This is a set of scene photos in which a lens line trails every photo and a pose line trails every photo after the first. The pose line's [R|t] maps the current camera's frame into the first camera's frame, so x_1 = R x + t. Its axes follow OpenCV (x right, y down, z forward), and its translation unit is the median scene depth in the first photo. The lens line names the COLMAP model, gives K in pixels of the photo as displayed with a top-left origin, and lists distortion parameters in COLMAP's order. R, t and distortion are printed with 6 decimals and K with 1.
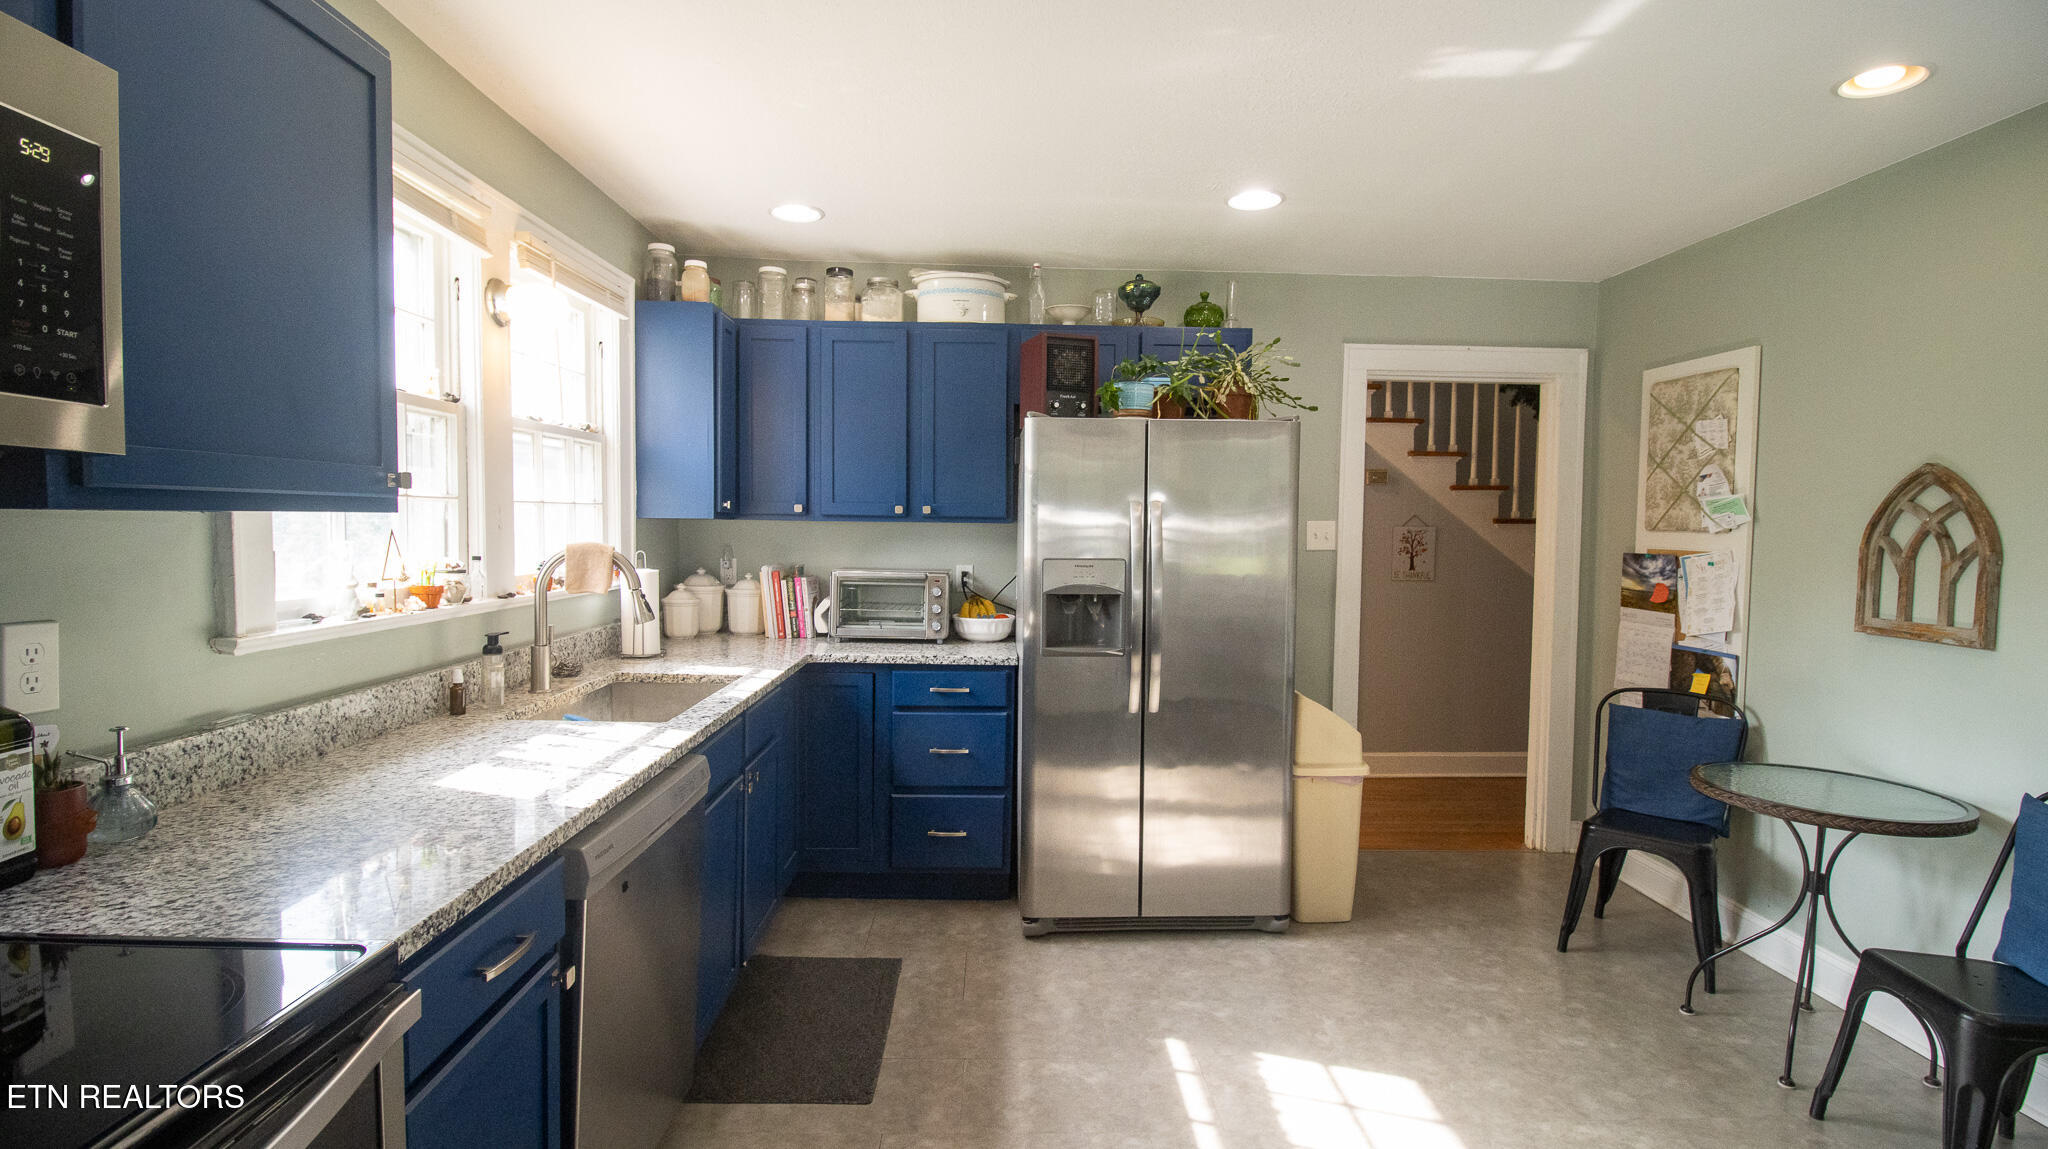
lens RADIAL K [[954.6, 0, 1017.6], [0, 954.6, 572.3], [0, 0, 1]] dist [-0.000186, -0.012252]
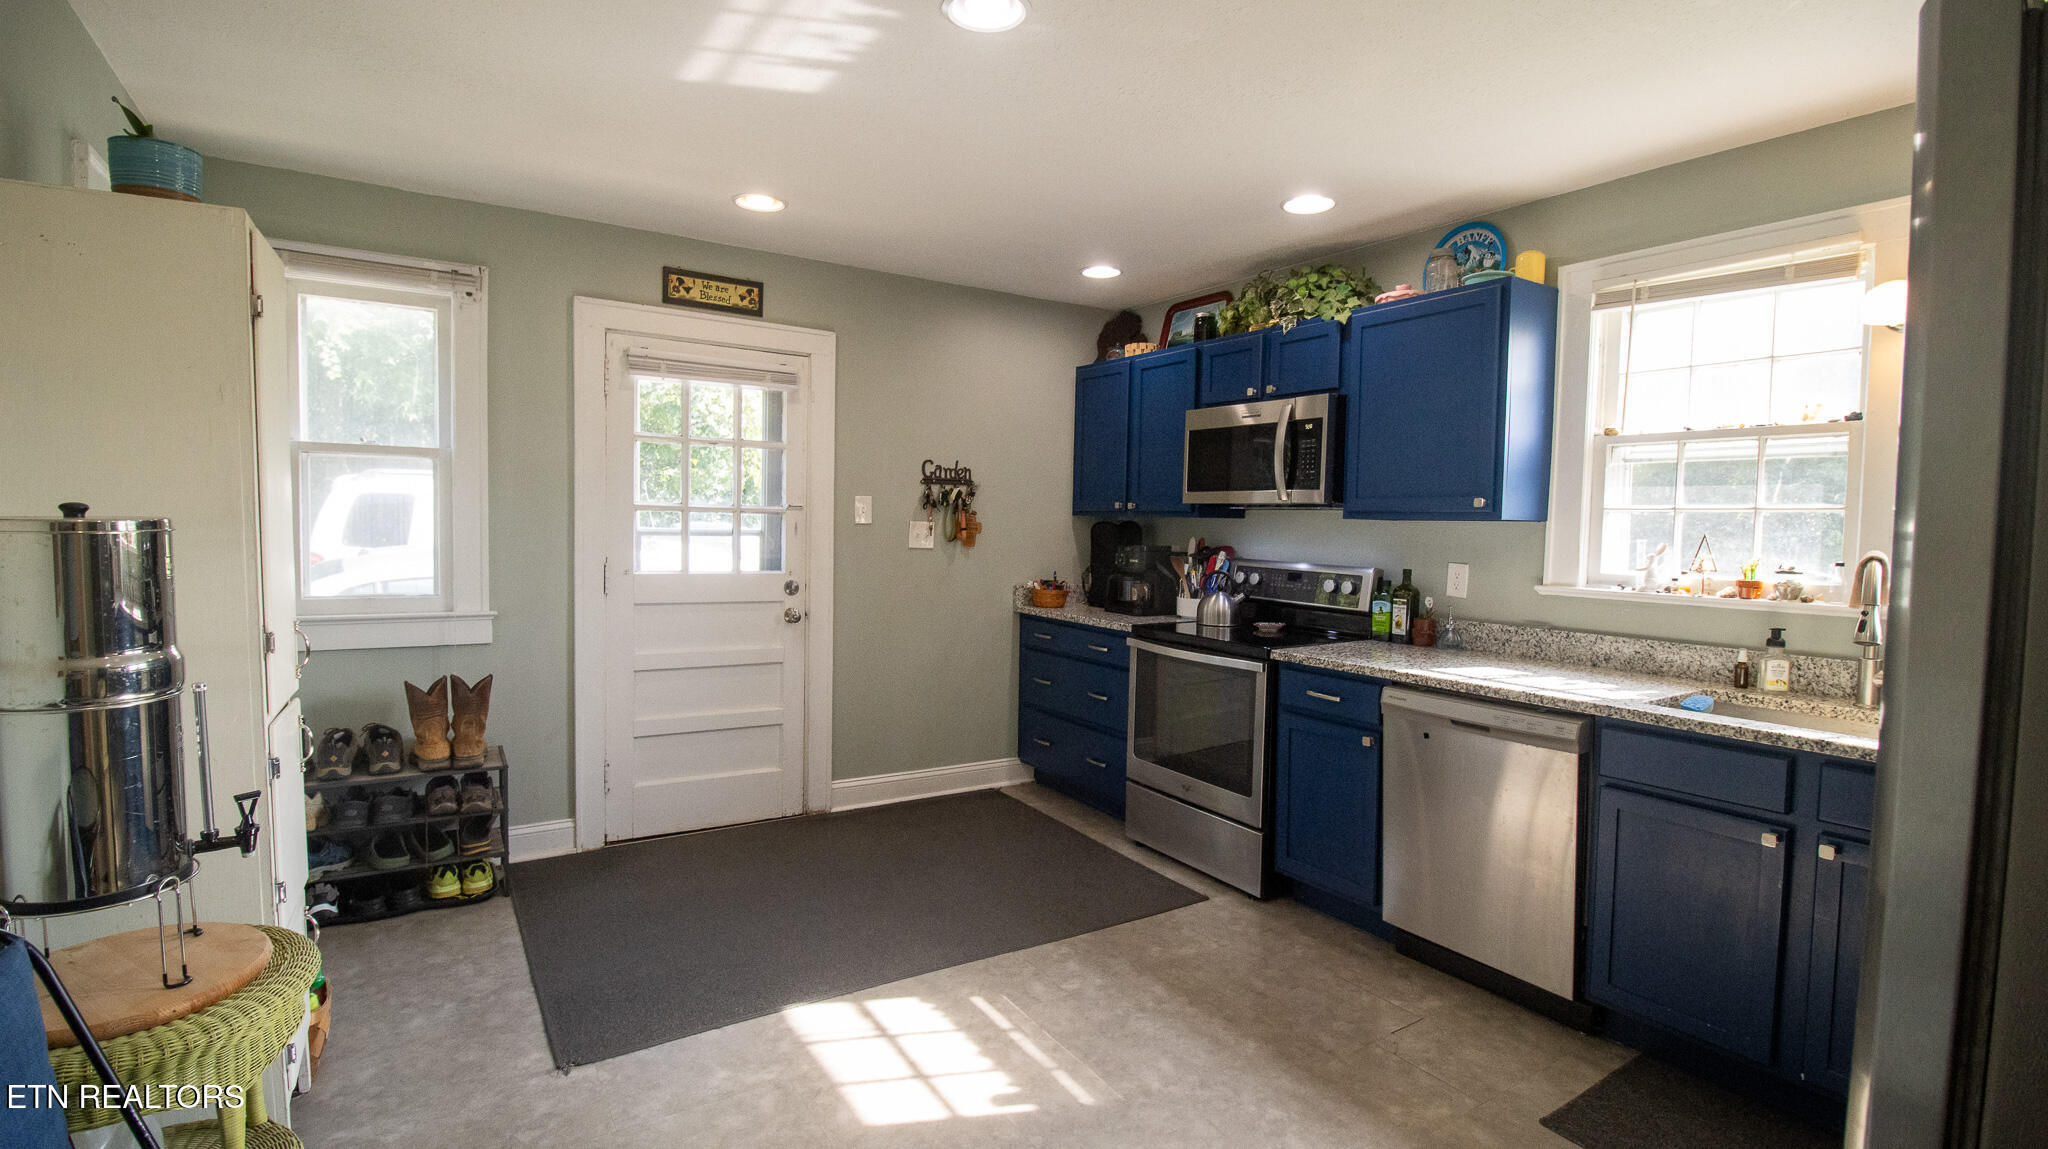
lens RADIAL K [[913.4, 0, 994.2], [0, 913.4, 569.5], [0, 0, 1]] dist [0.000165, -0.010285]
pose [[-0.863897, 0.000748, -0.503668, 0.567703], [-0.051545, 0.994617, 0.089888, -0.038377], [0.501025, 0.103616, -0.859208, 1.047357]]
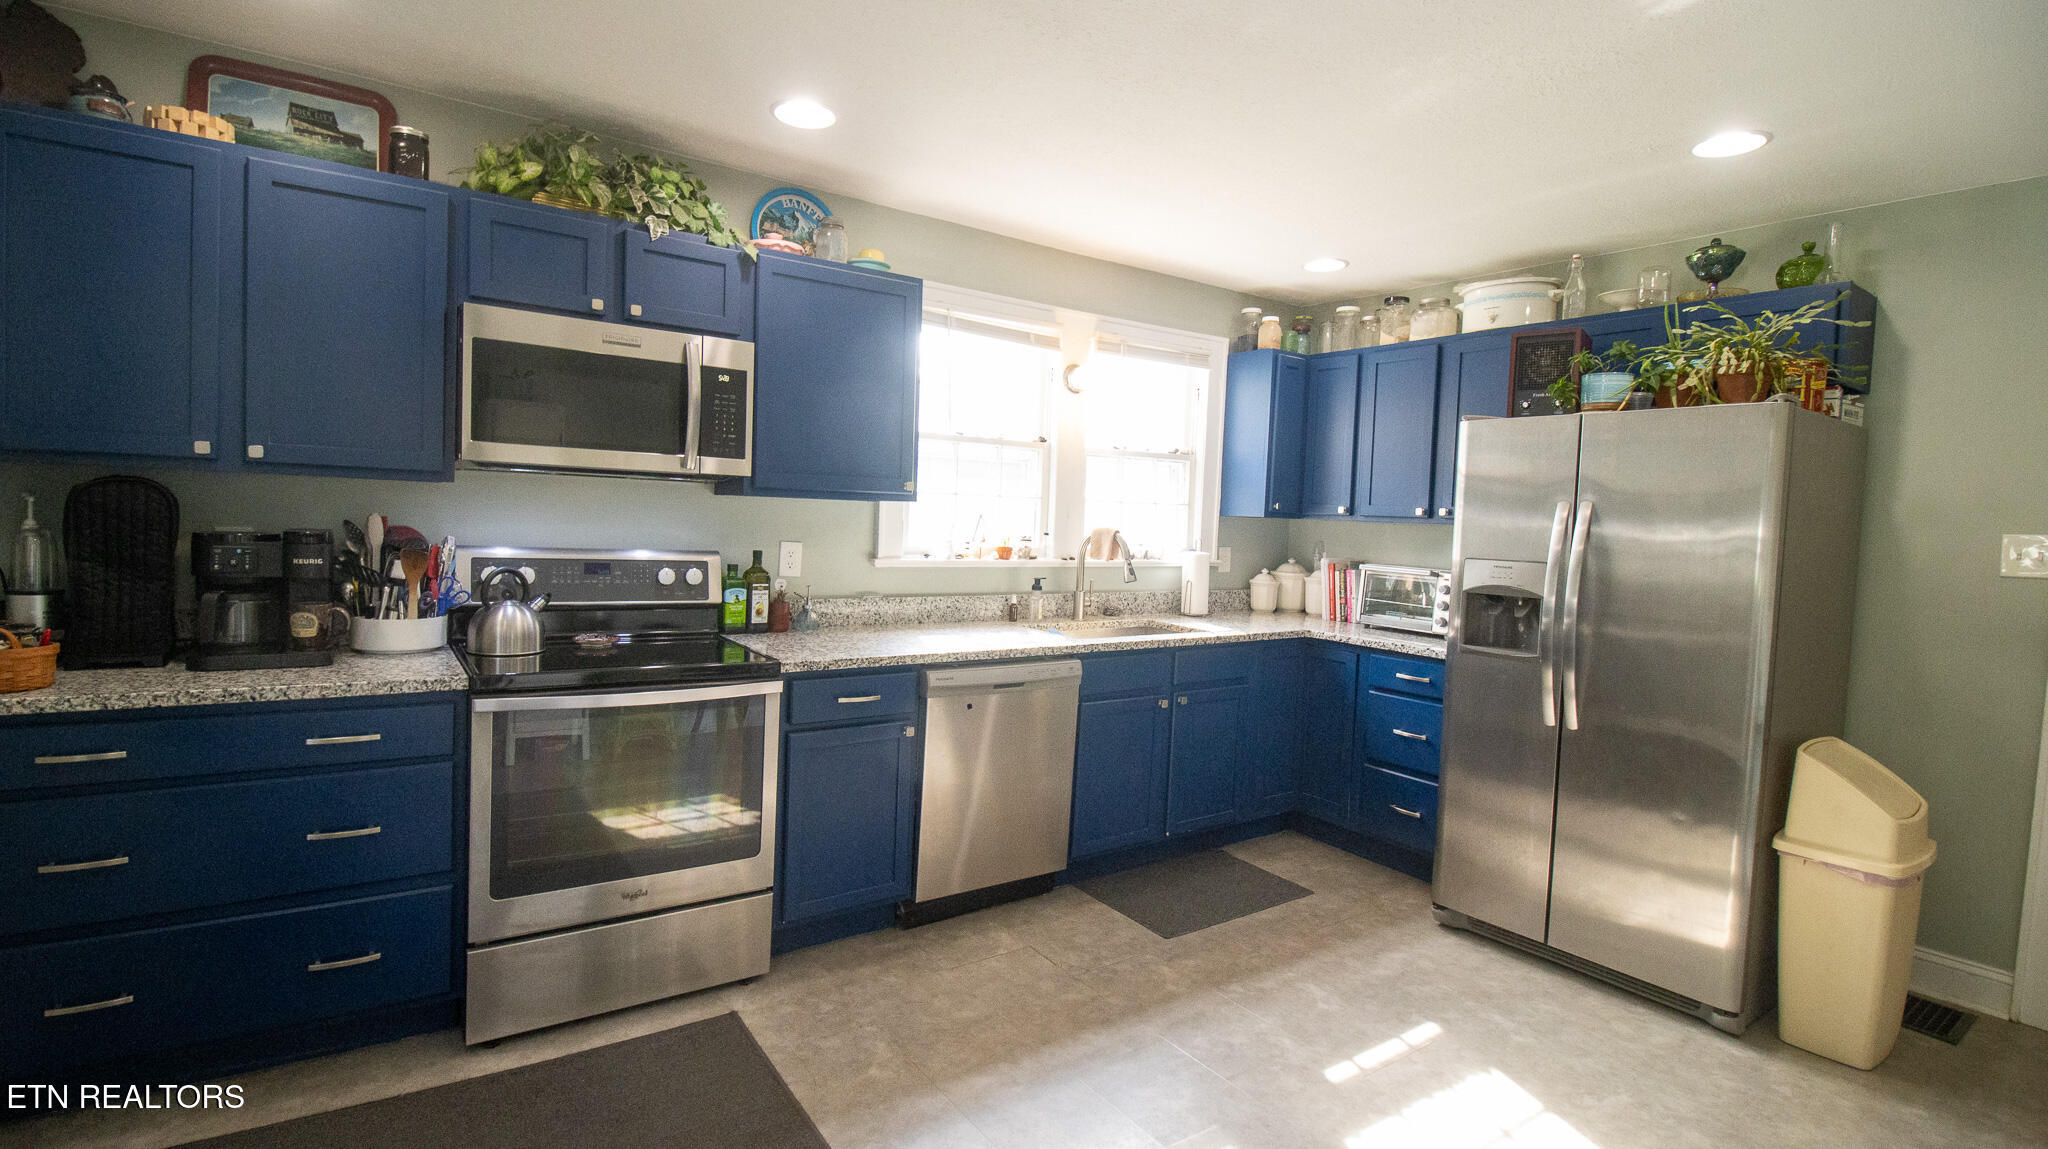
lens RADIAL K [[954.6, 0, 1017.6], [0, 954.6, 572.3], [0, 0, 1]] dist [-0.000186, -0.012252]
pose [[0.540198, 0.059580, -0.839426, 0.612513], [-0.073201, 0.997037, 0.023660, 0.012105], [0.838348, 0.048666, 0.542959, 0.037958]]
